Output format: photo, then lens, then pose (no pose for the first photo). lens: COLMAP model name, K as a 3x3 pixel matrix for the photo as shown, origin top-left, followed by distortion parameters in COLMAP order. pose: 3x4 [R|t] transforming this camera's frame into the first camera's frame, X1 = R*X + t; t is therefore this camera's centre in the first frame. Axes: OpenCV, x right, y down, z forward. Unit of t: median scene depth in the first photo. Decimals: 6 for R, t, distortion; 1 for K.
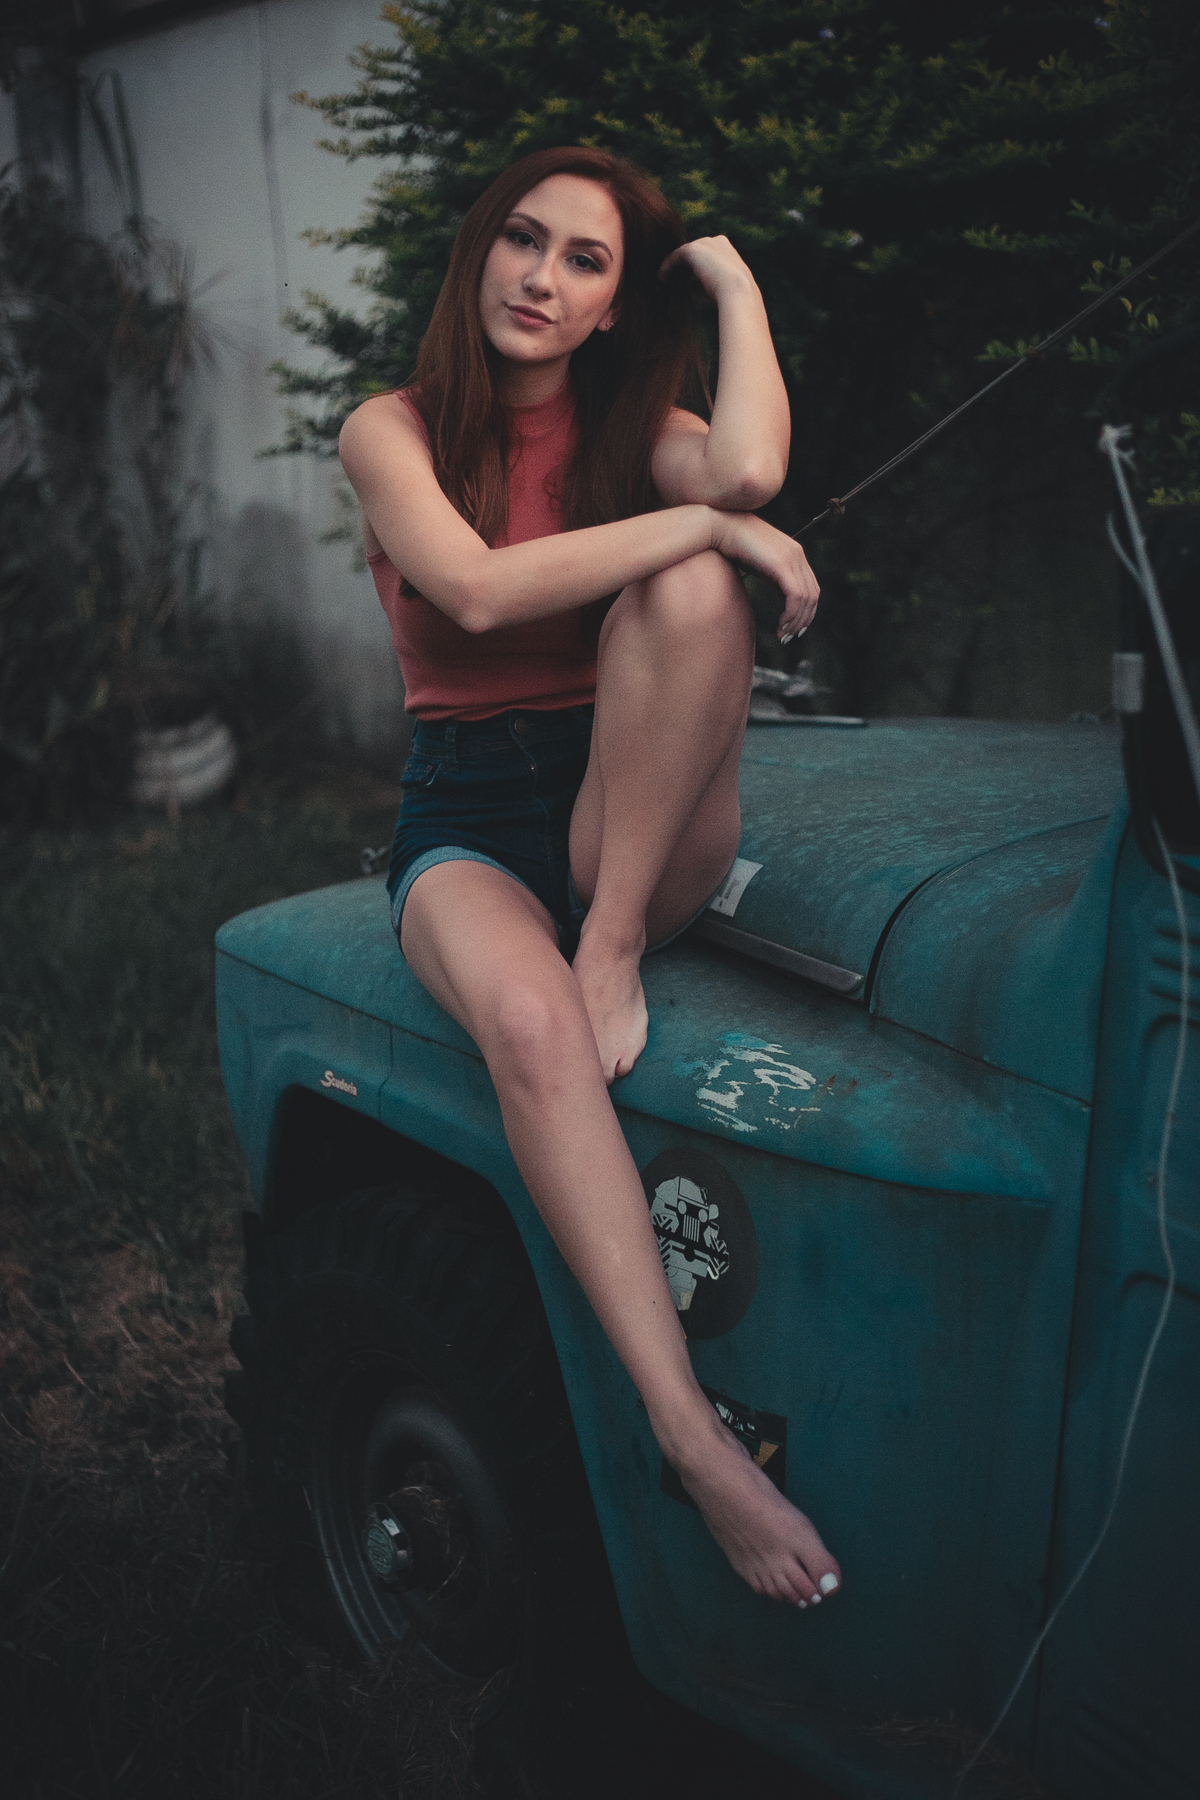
lens RADIAL K [[2648.5, 0, 600.0], [0, 2648.5, 900.0], [0, 0, 1]] dist [-0.108154, -0.058177]
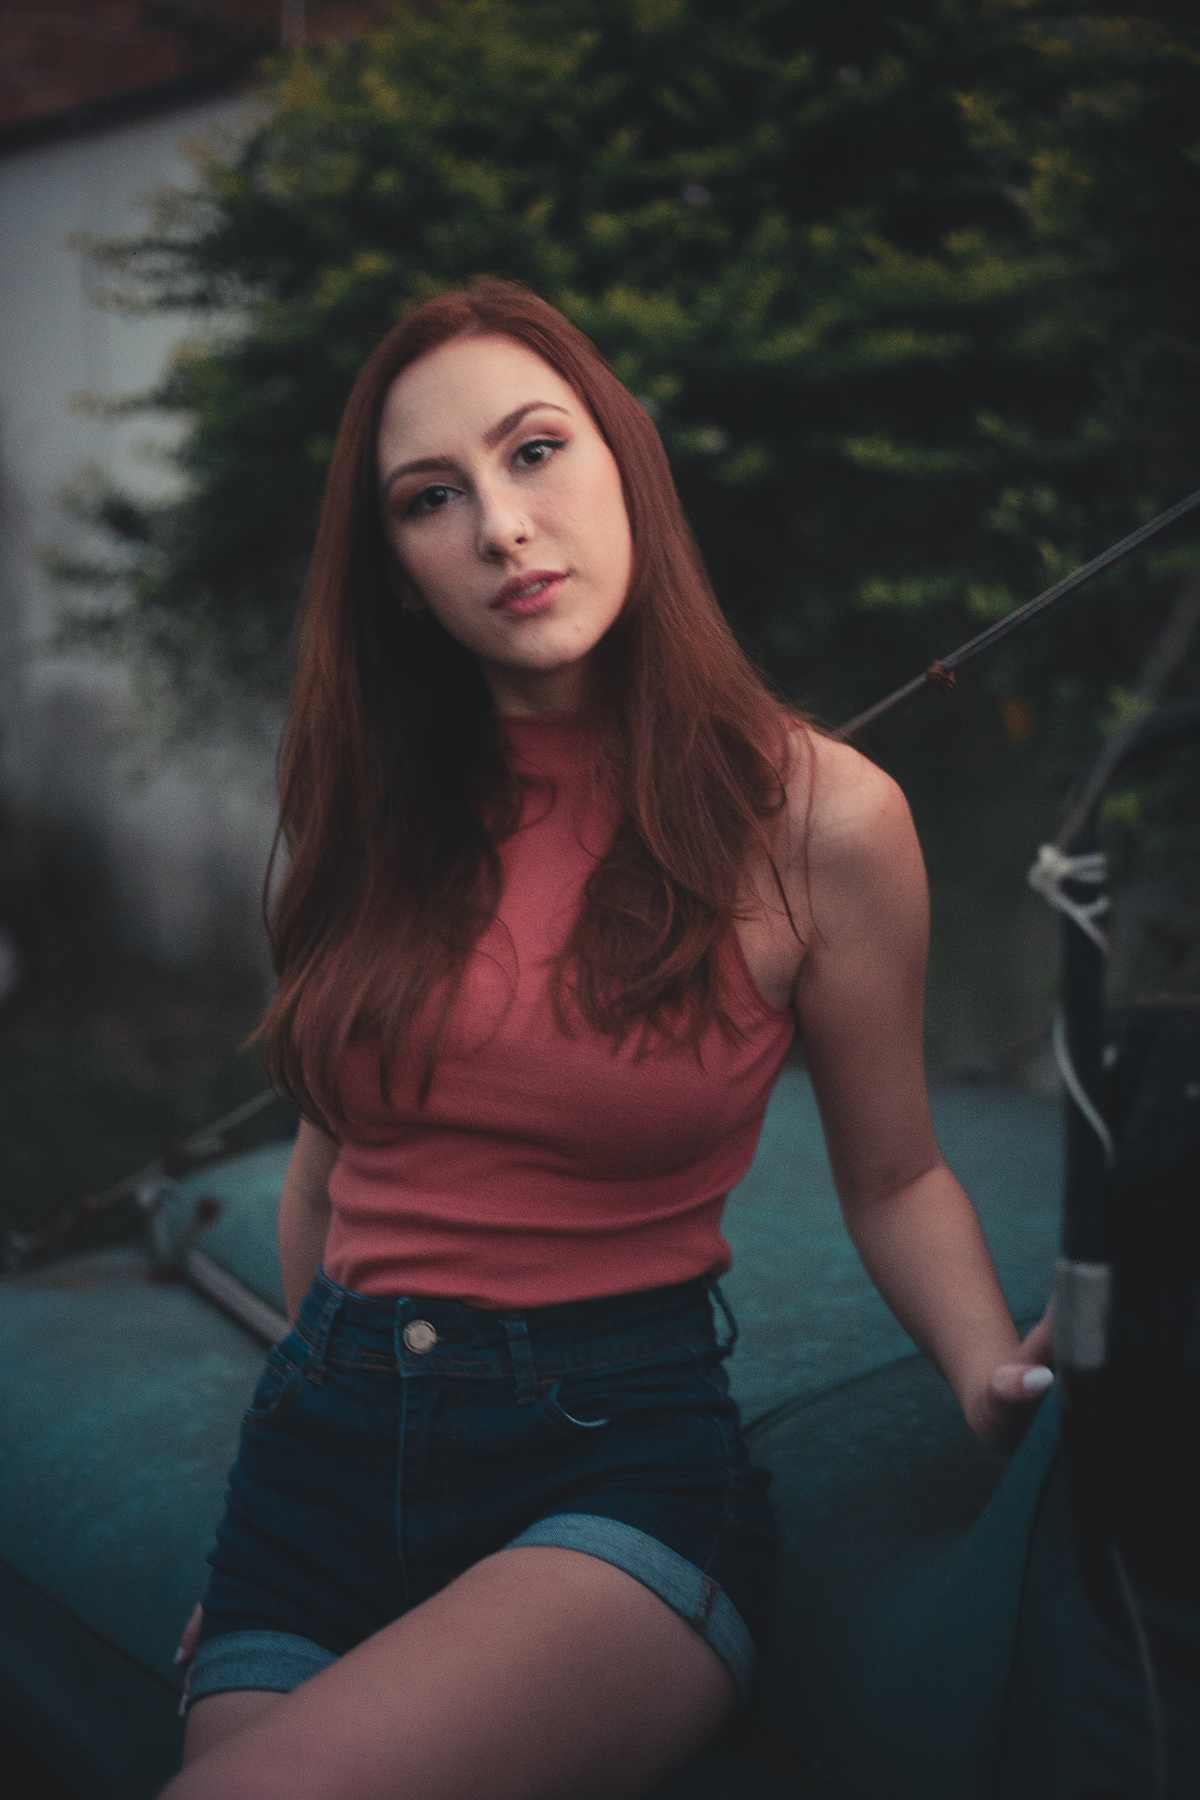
lens RADIAL K [[2648.5, 0, 600.0], [0, 2648.5, 900.0], [0, 0, 1]] dist [-0.108154, -0.058177]
pose [[0.998046, 0.041622, 0.046602, 0.026861], [-0.038687, 0.997313, -0.062212, -0.051615], [-0.049066, 0.060288, 0.996974, 0.172700]]
